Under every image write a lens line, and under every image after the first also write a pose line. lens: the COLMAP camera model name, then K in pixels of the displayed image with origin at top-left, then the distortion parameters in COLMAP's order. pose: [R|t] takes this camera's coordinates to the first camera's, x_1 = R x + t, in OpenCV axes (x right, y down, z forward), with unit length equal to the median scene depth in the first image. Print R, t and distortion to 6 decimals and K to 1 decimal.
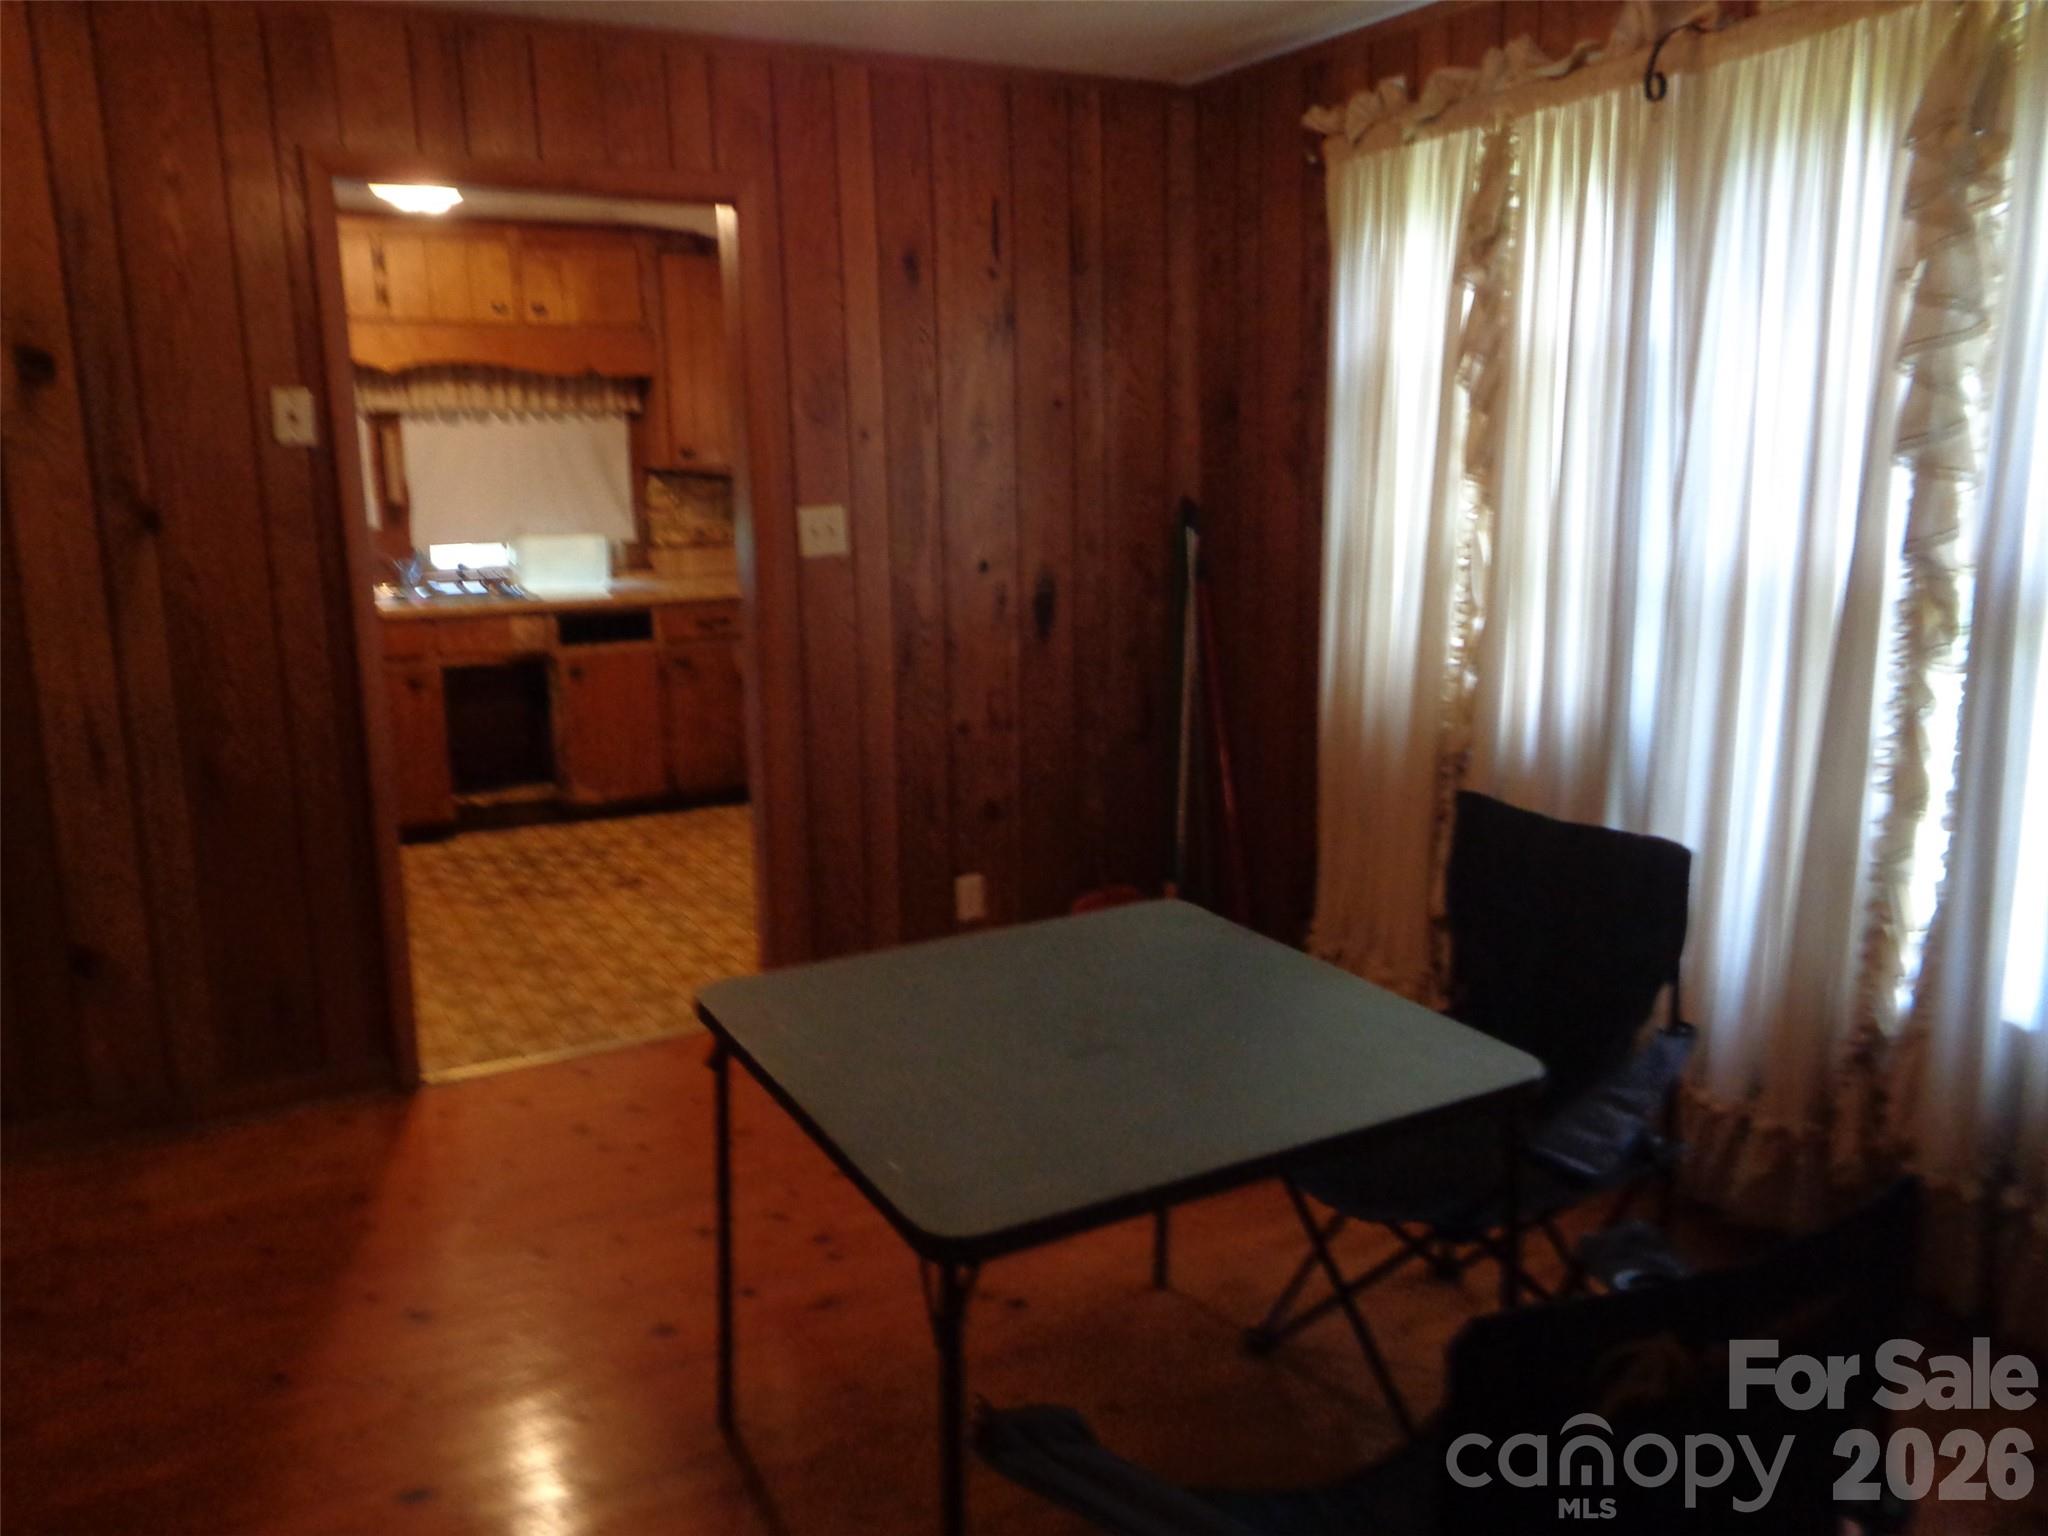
lens RADIAL K [[1681.5, 0, 1024.0], [0, 1681.5, 768.0], [0, 0, 1]] dist [-0.001806, -0.000435]
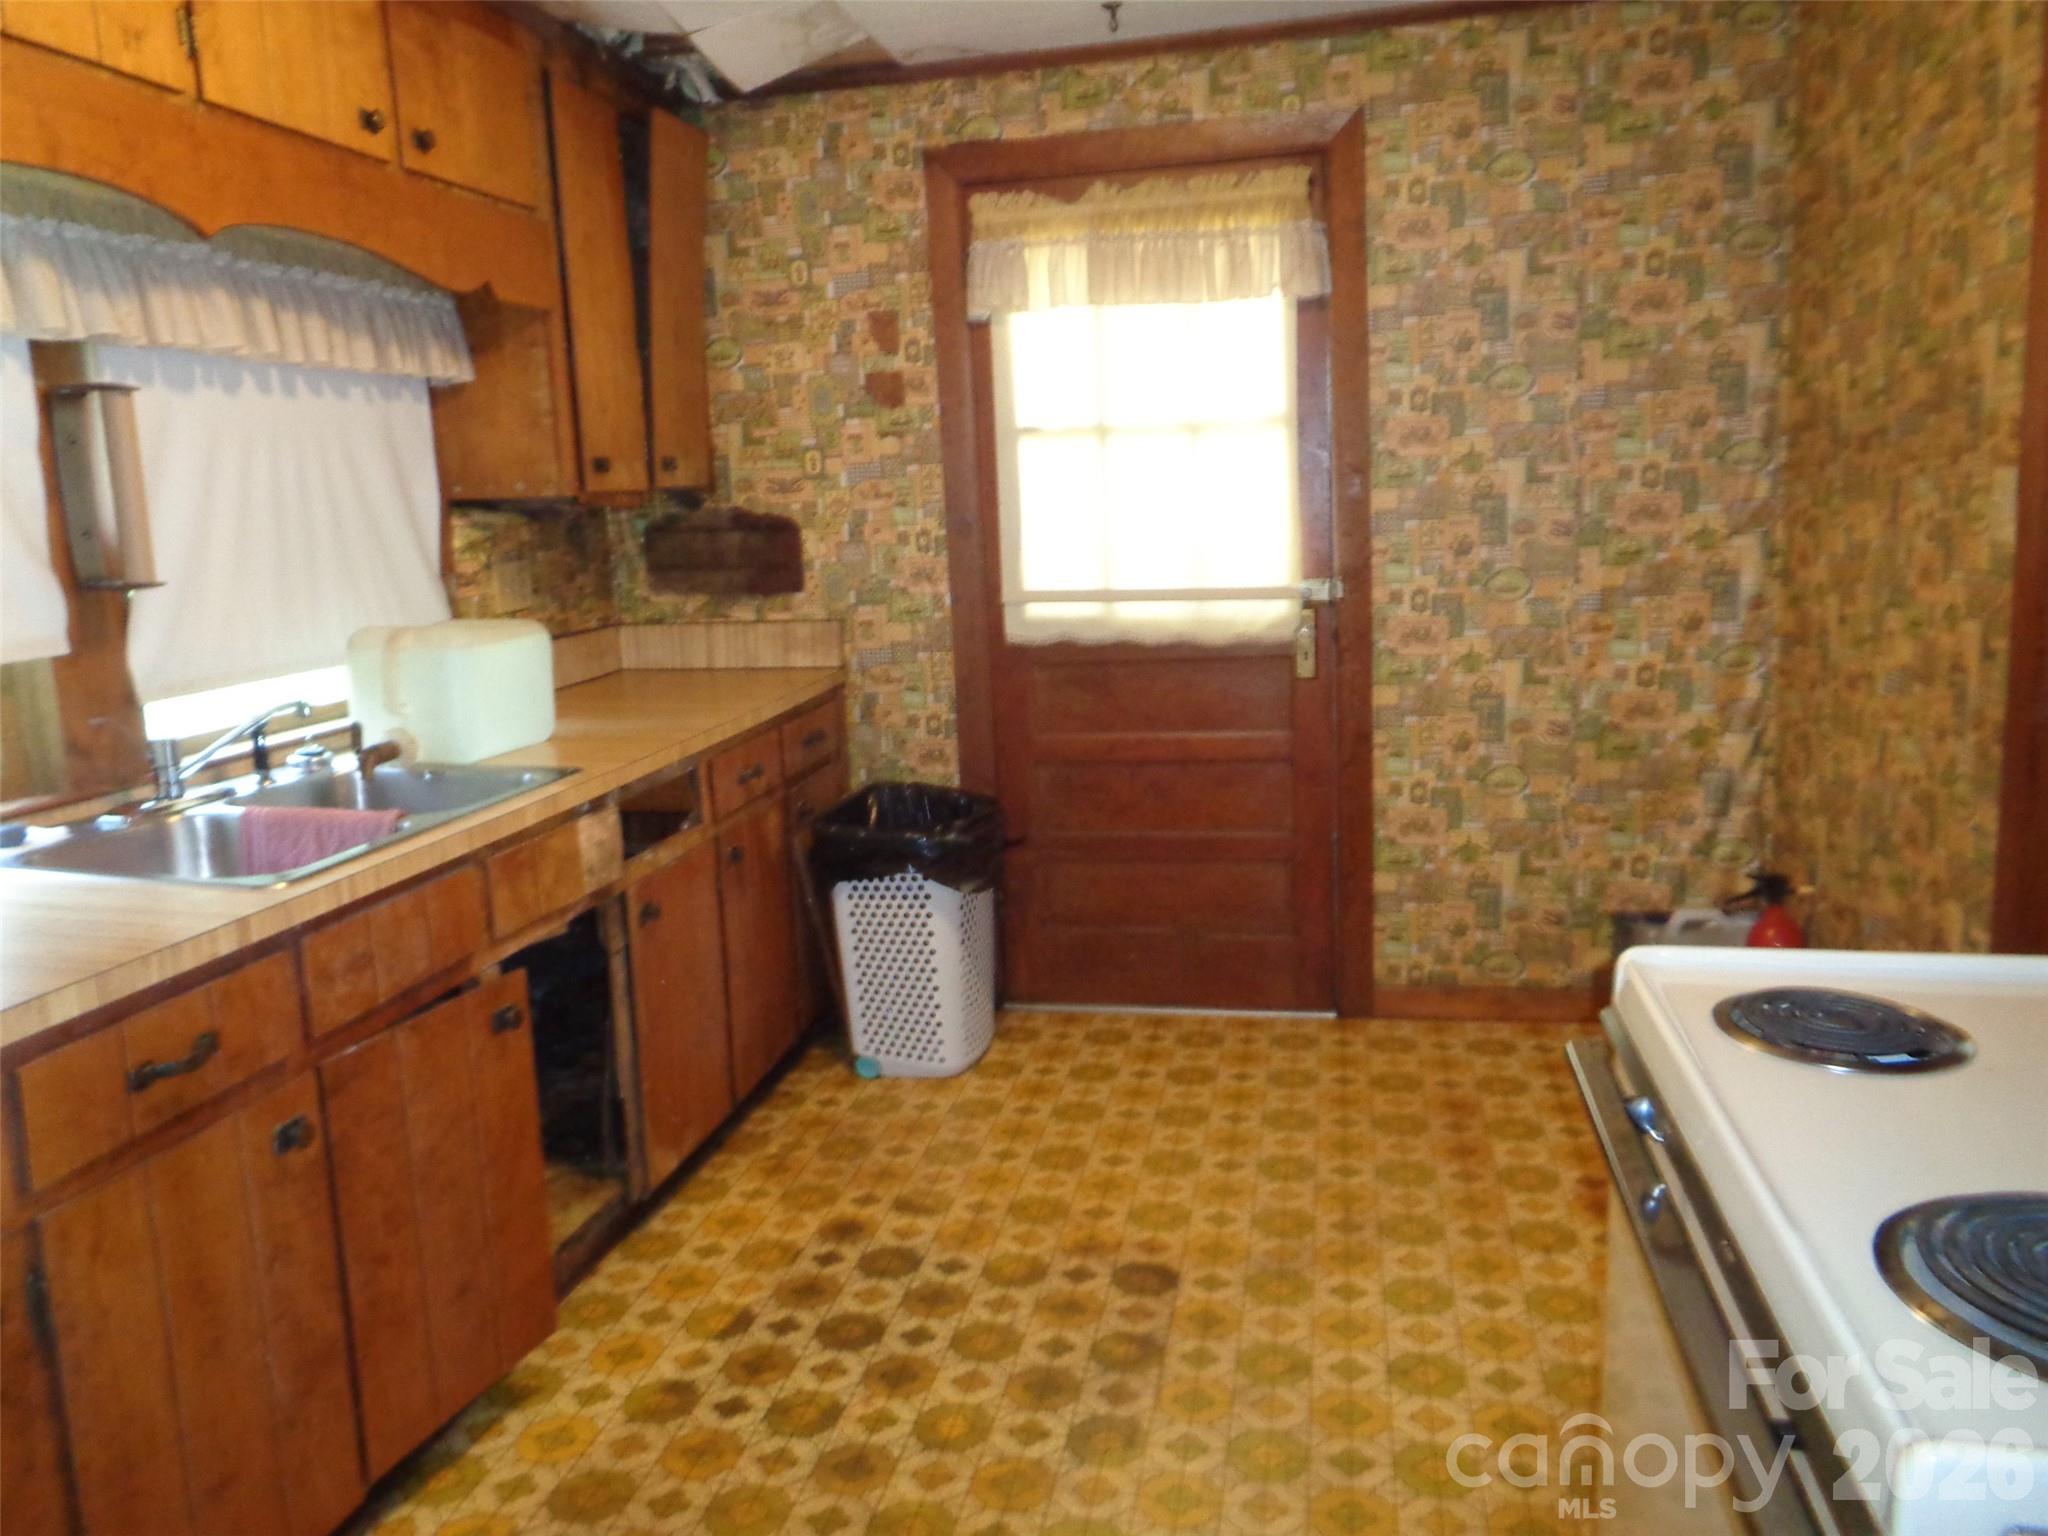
lens RADIAL K [[1681.5, 0, 1024.0], [0, 1681.5, 768.0], [0, 0, 1]] dist [-0.001806, -0.000435]
pose [[0.639104, -0.142571, 0.755791, -0.542534], [0.168792, 0.984712, 0.043022, -0.098038], [-0.750370, 0.100075, 0.653398, 0.593538]]
